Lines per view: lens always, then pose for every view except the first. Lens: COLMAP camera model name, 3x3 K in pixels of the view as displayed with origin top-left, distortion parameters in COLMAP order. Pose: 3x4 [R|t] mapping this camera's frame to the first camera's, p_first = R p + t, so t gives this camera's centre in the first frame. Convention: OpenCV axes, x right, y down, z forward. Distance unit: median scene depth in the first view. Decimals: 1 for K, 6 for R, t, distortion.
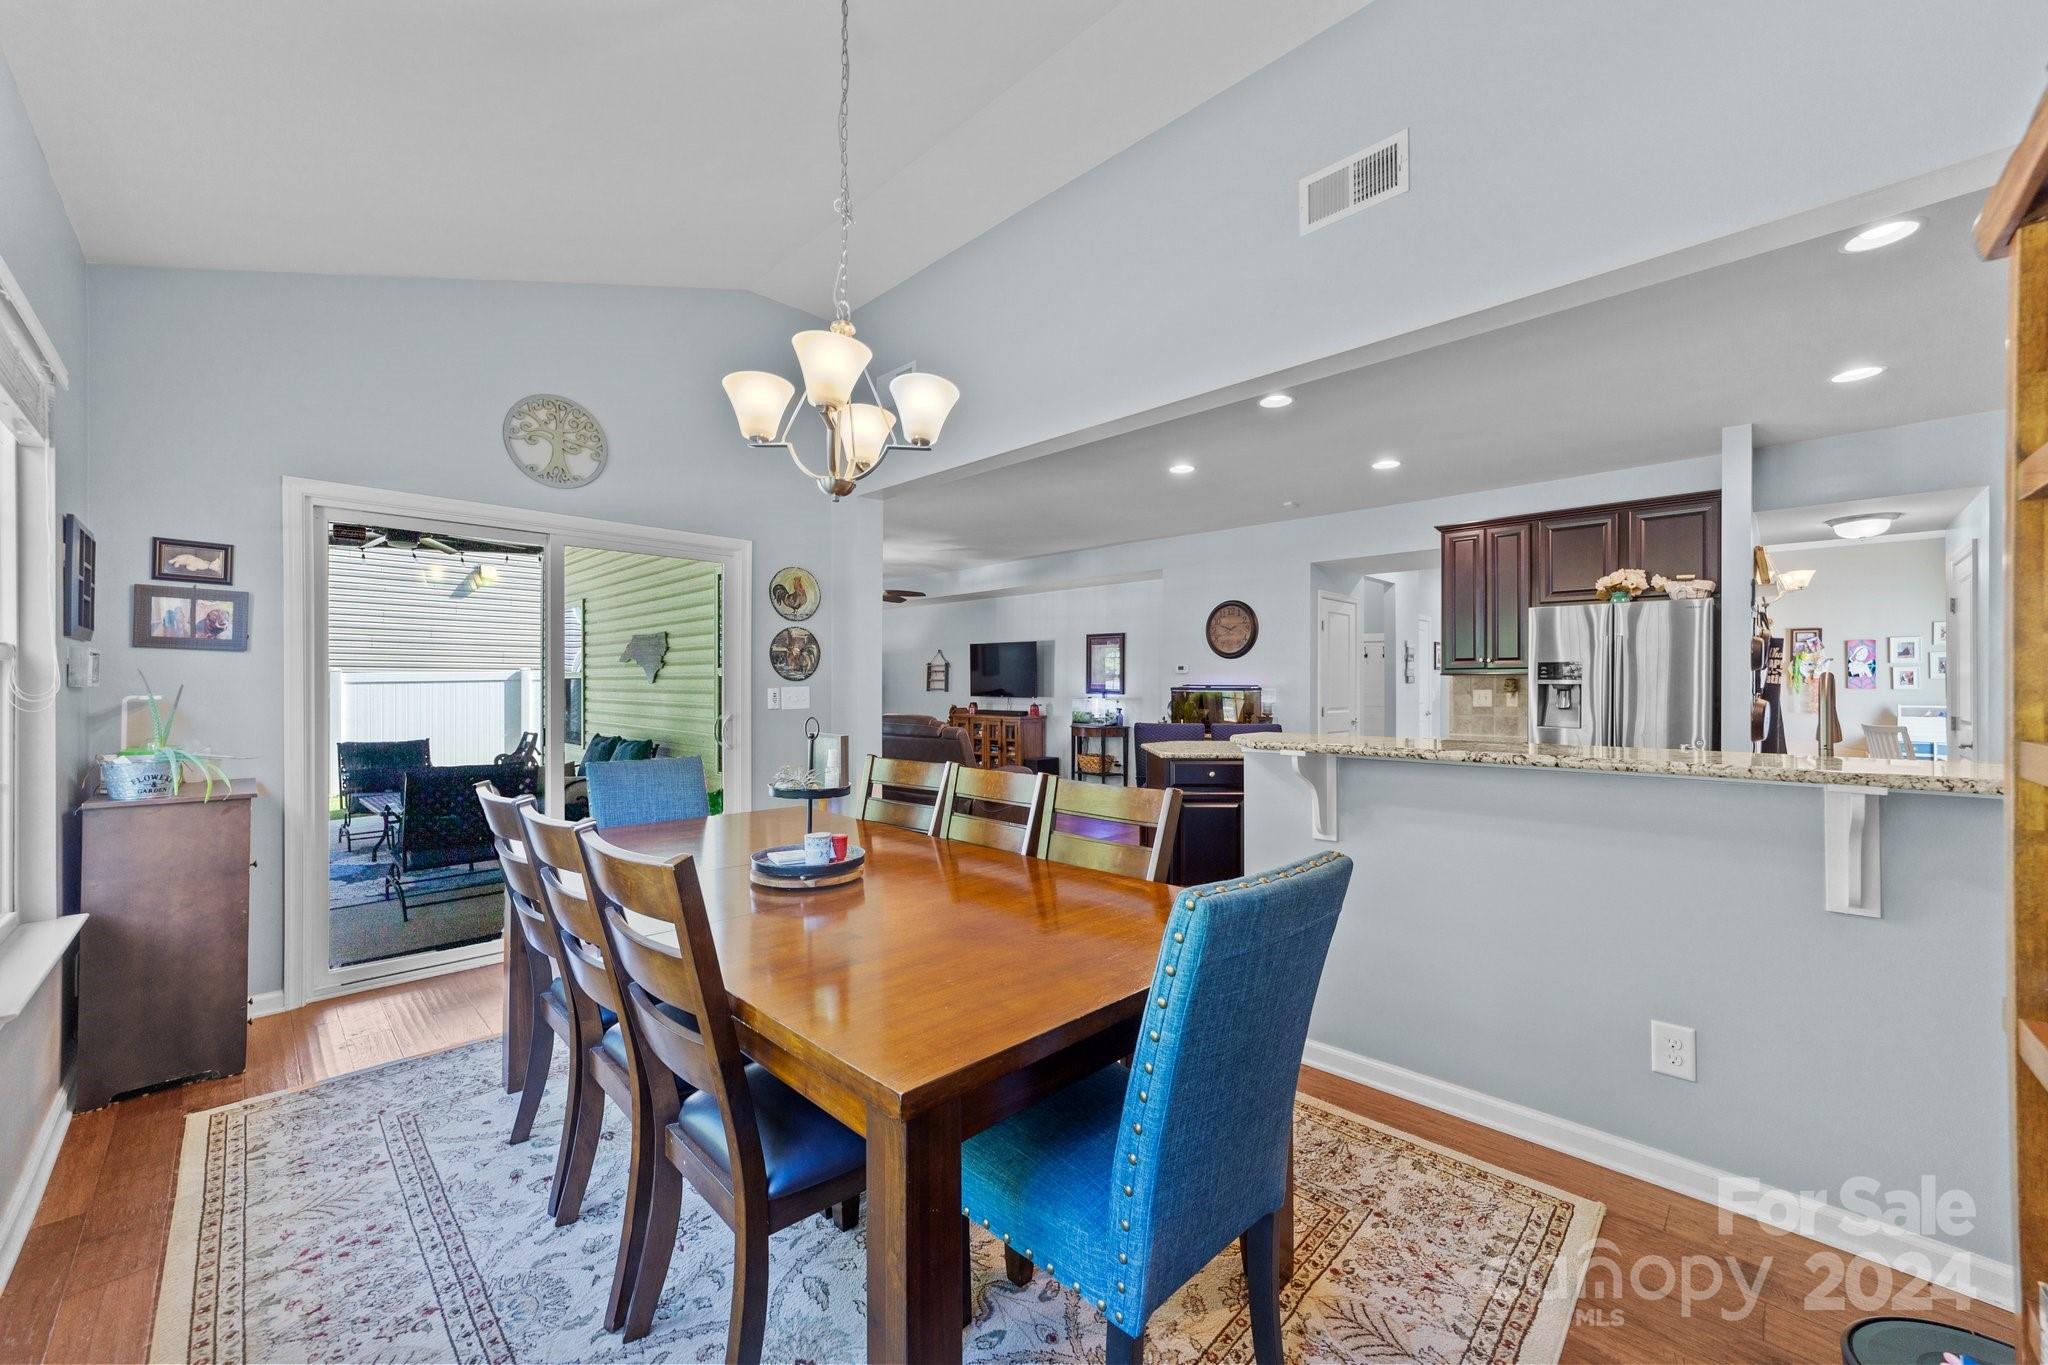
lens RADIAL K [[788.5, 0, 1014.0], [0, 788.5, 681.7], [0, 0, 1]] dist [-0.010480, 0.004194]
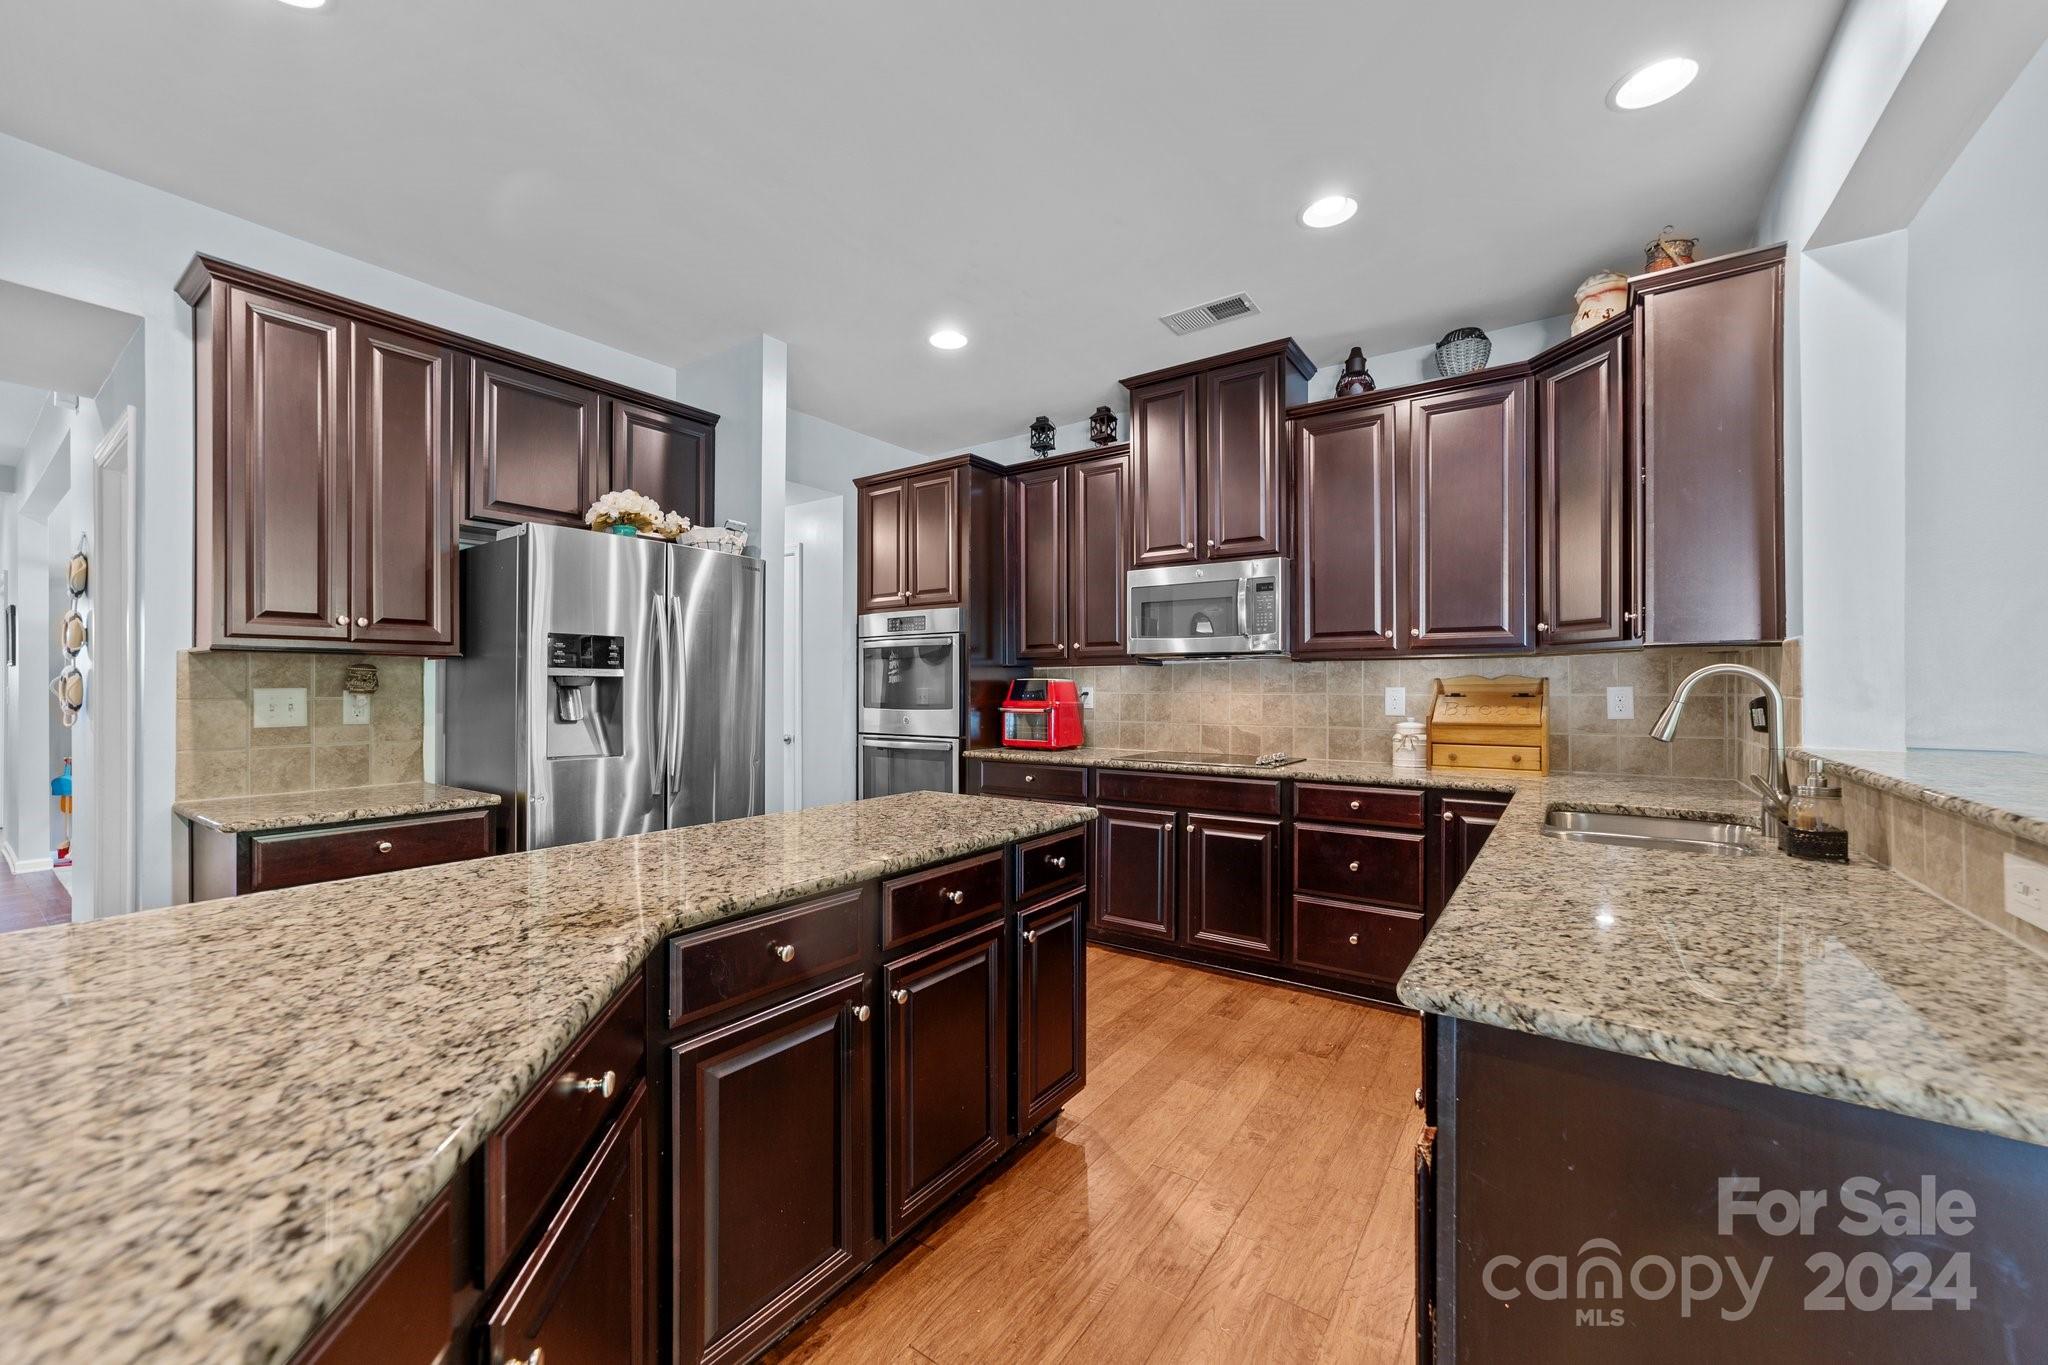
lens RADIAL K [[788.5, 0, 1024.4], [0, 788.5, 679.9], [0, 0, 1]] dist [-0.010480, 0.004194]
pose [[-0.172524, 0.005220, 0.984992, 0.063401], [-0.005371, 0.999966, -0.006240, 0.004039], [-0.984991, -0.006367, -0.172490, 0.428521]]
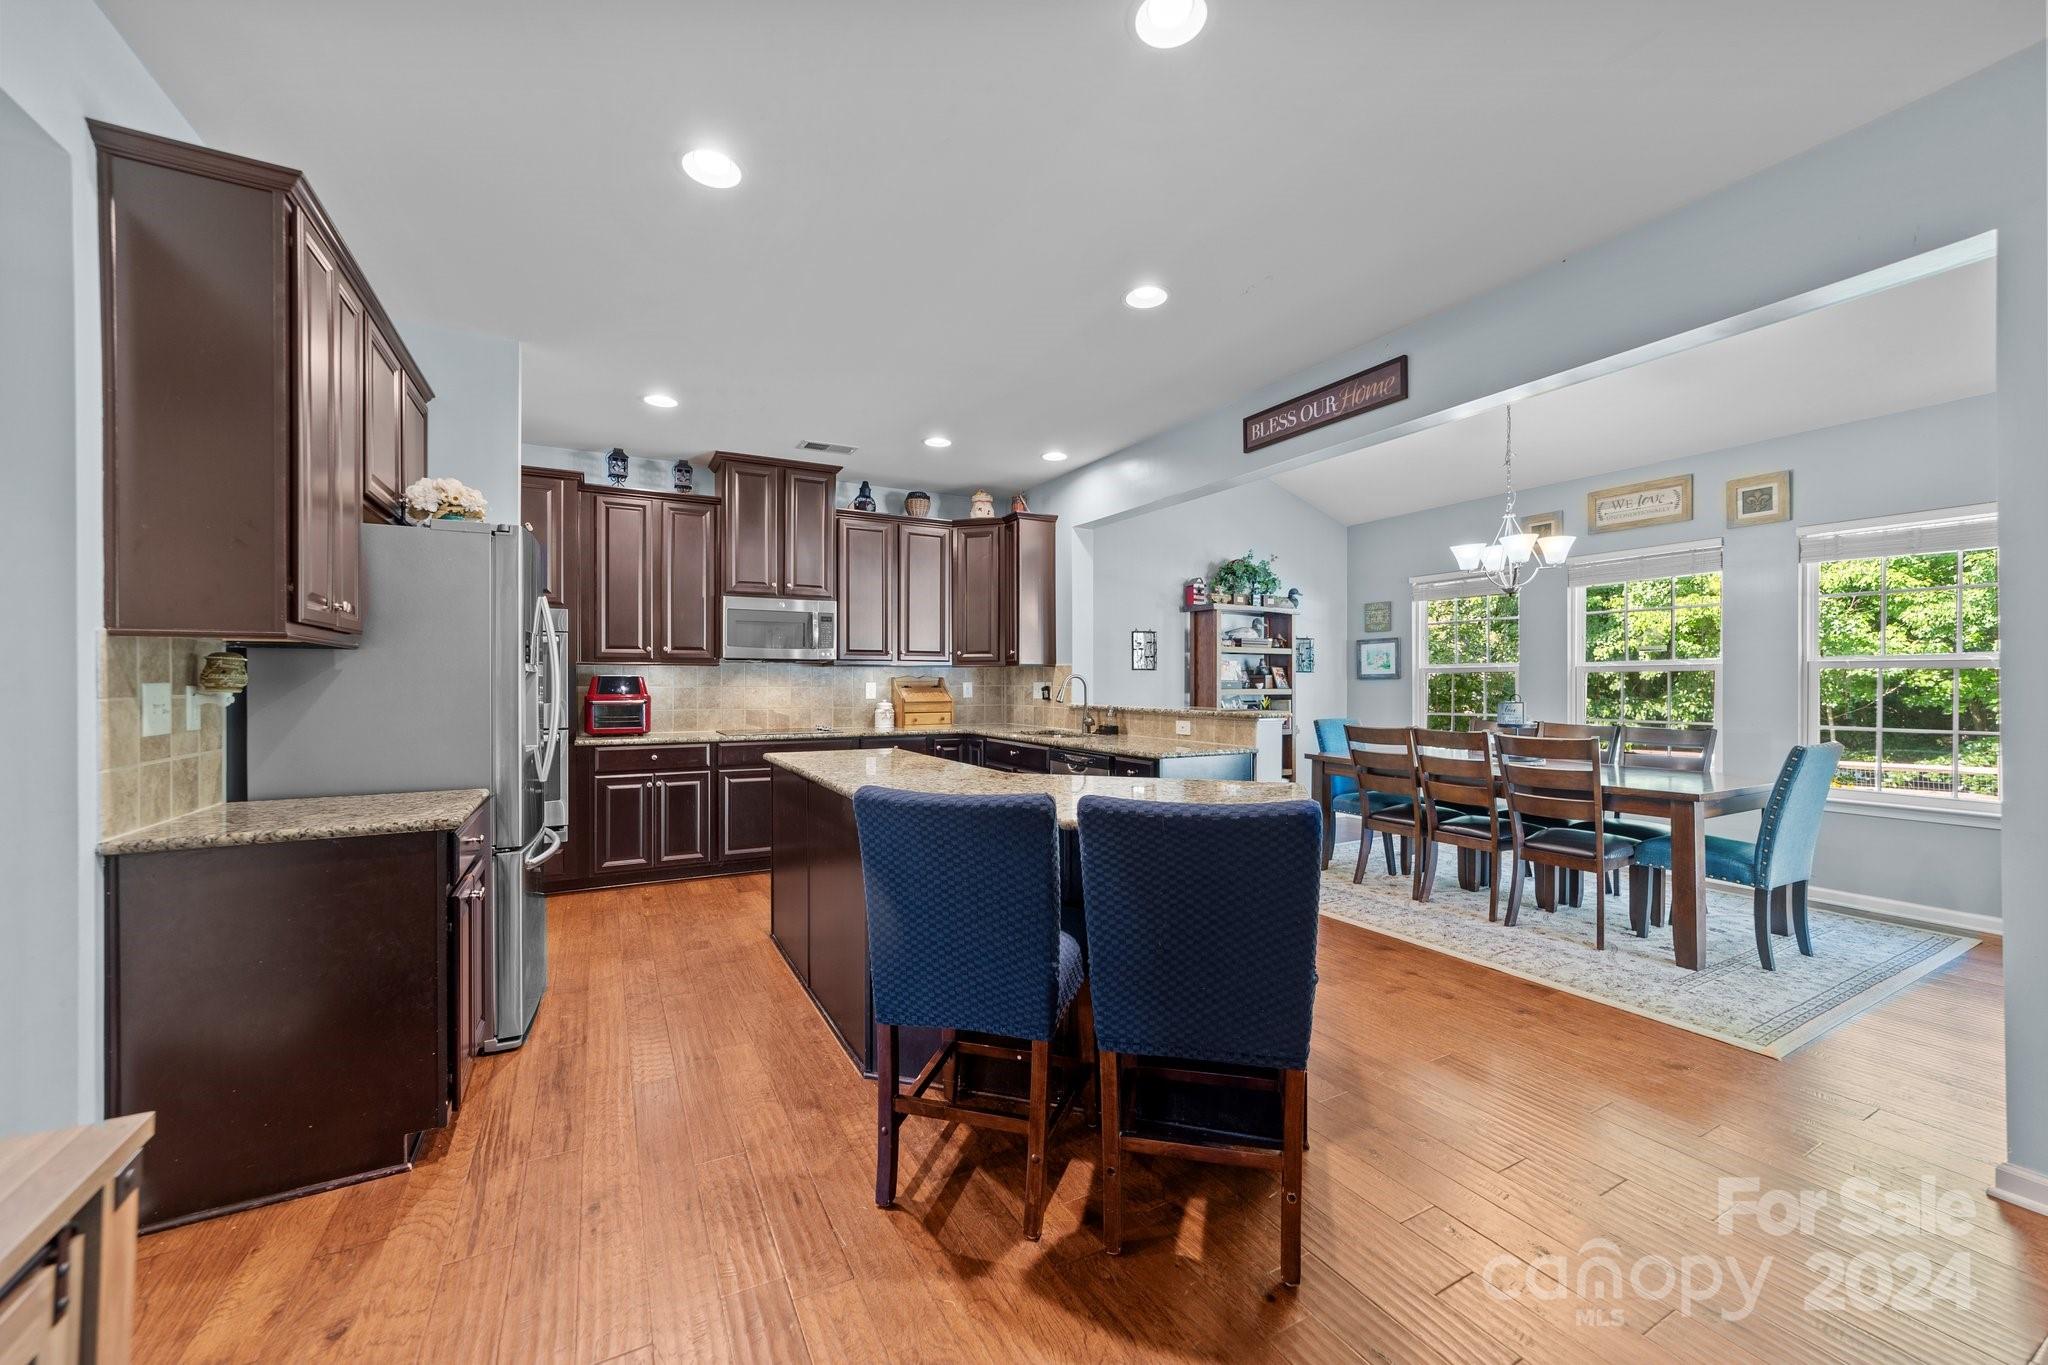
lens RADIAL K [[788.5, 0, 1019.3], [0, 788.5, 679.0], [0, 0, 1]] dist [-0.010480, 0.004194]
pose [[-0.962592, -0.002706, 0.270941, 0.109807], [-0.005431, 0.999942, -0.009311, 0.006741], [-0.270901, -0.010434, -0.962551, 0.773761]]
